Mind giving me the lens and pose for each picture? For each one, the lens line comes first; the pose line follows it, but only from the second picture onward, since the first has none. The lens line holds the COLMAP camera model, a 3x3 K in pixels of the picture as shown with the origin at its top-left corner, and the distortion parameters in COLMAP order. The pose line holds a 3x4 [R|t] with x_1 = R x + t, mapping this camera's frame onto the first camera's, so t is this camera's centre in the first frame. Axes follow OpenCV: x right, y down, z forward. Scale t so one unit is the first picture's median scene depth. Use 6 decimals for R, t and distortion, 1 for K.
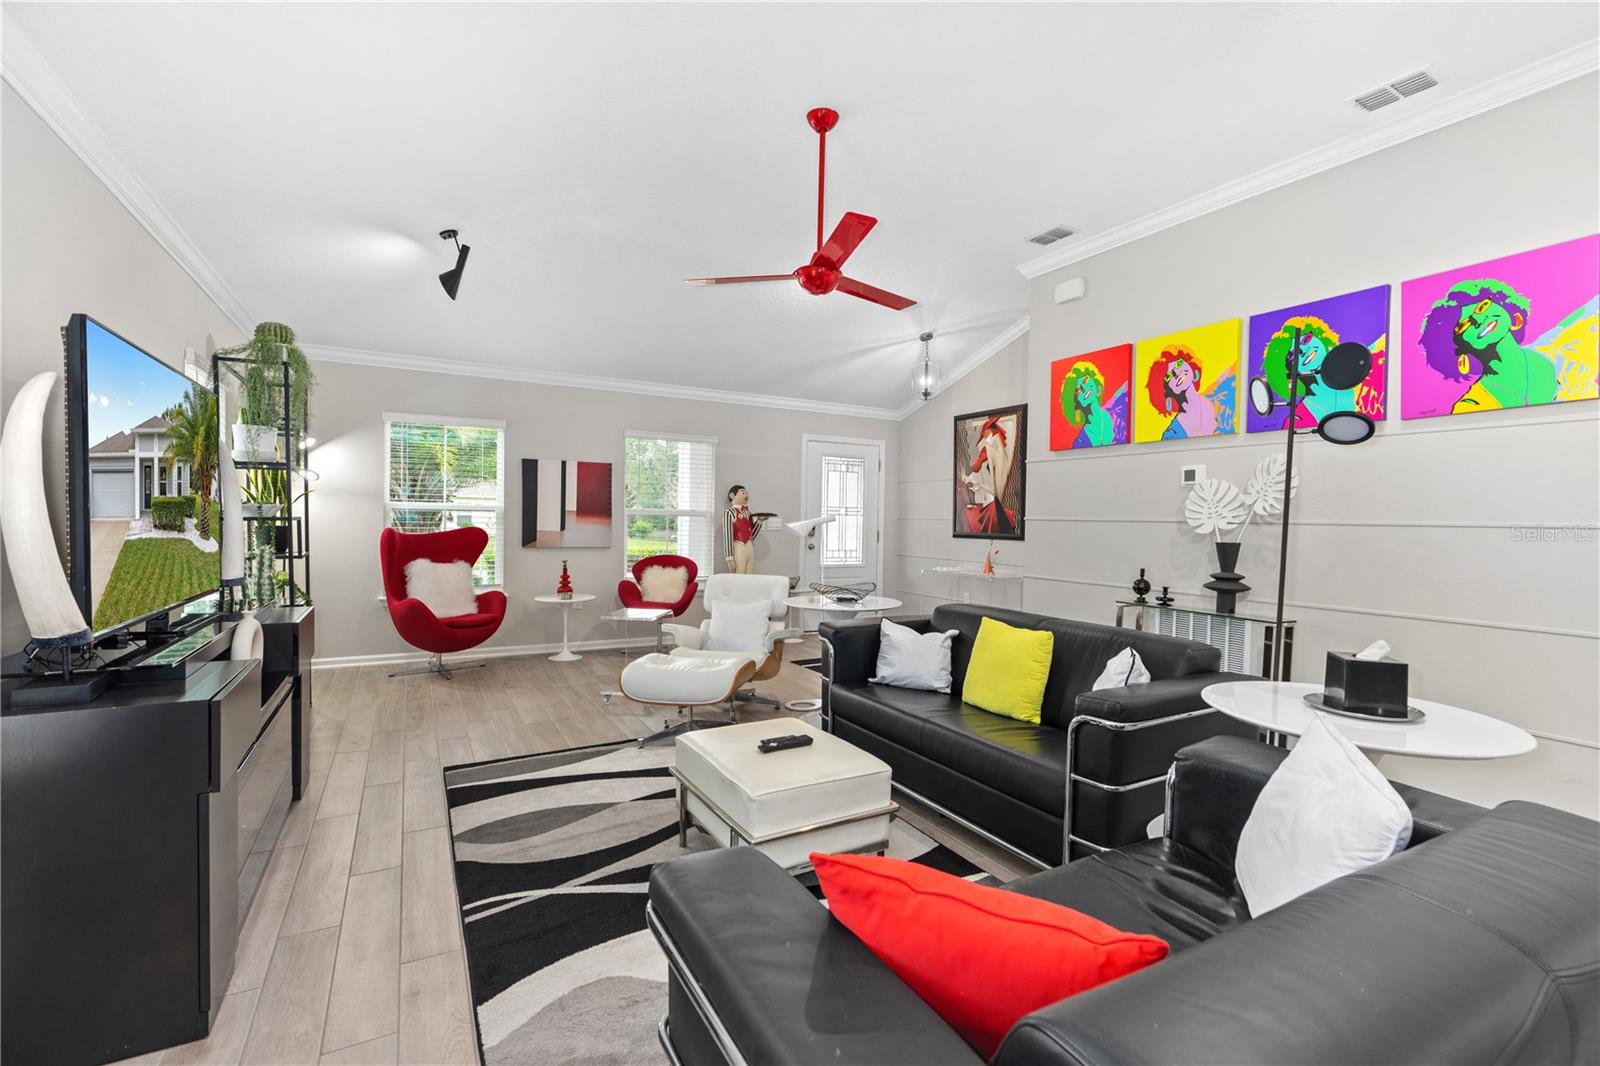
lens RADIAL K [[723.9, 0, 812.5], [0, 723.9, 538.8], [0, 0, 1]] dist [-0.005453, 0.000307]
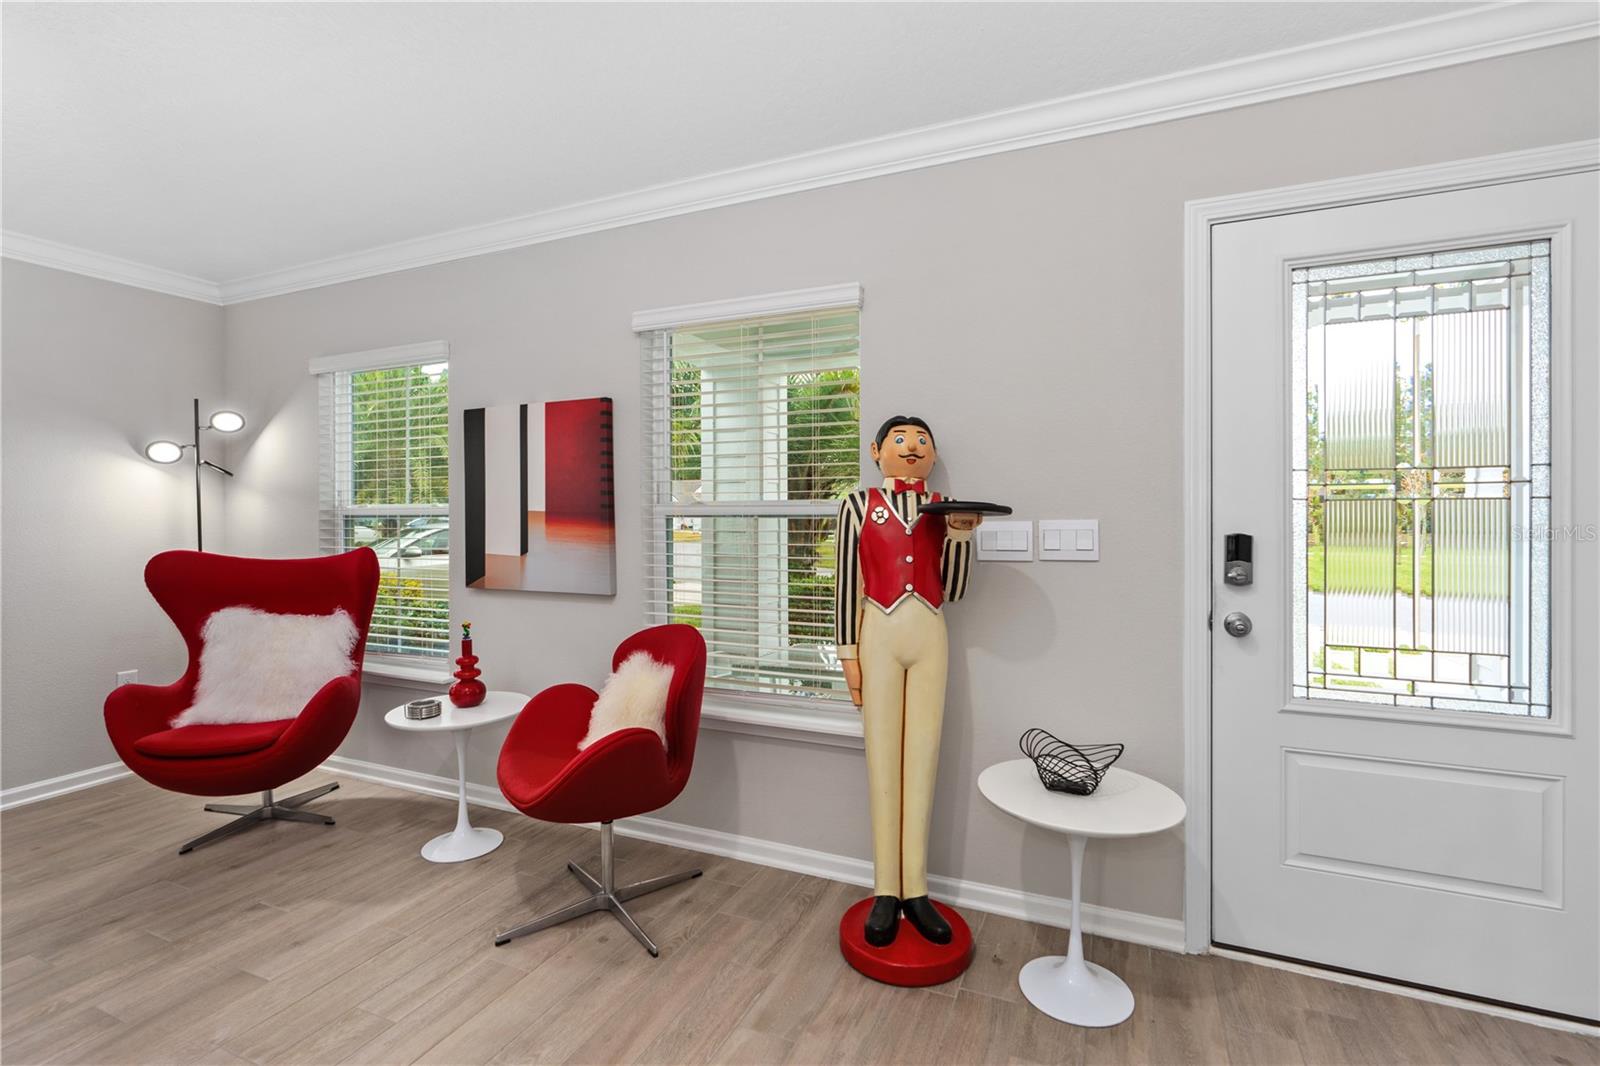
lens RADIAL K [[723.9, 0, 798.4], [0, 723.9, 540.0], [0, 0, 1]] dist [-0.005453, 0.000307]
pose [[0.624893, -0.004354, -0.780698, 0.130831], [-0.017021, 0.999671, -0.019199, -0.016309], [0.780525, 0.025286, 0.624613, 0.898097]]
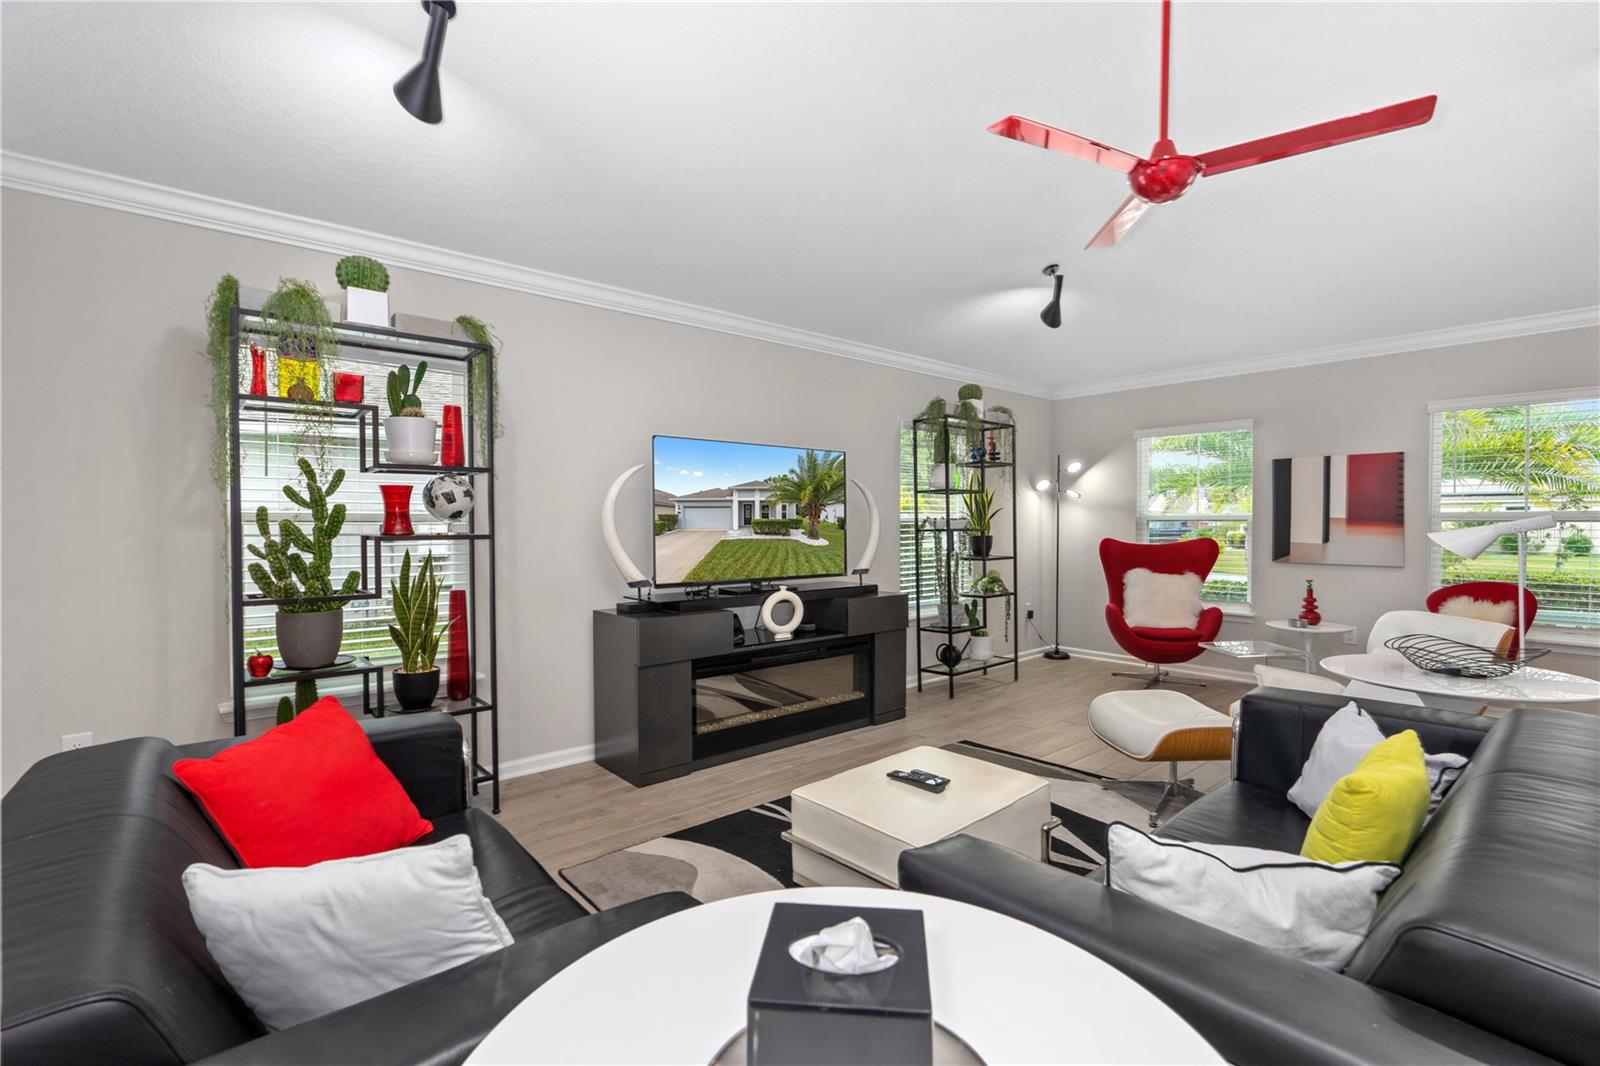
lens RADIAL K [[723.9, 0, 790.4], [0, 723.9, 540.1], [0, 0, 1]] dist [-0.005453, 0.000307]
pose [[0.207134, 0.012911, -0.978227, 0.334930], [-0.020589, 0.999749, 0.008835, -0.009919], [0.978096, 0.018311, 0.207348, 0.266077]]
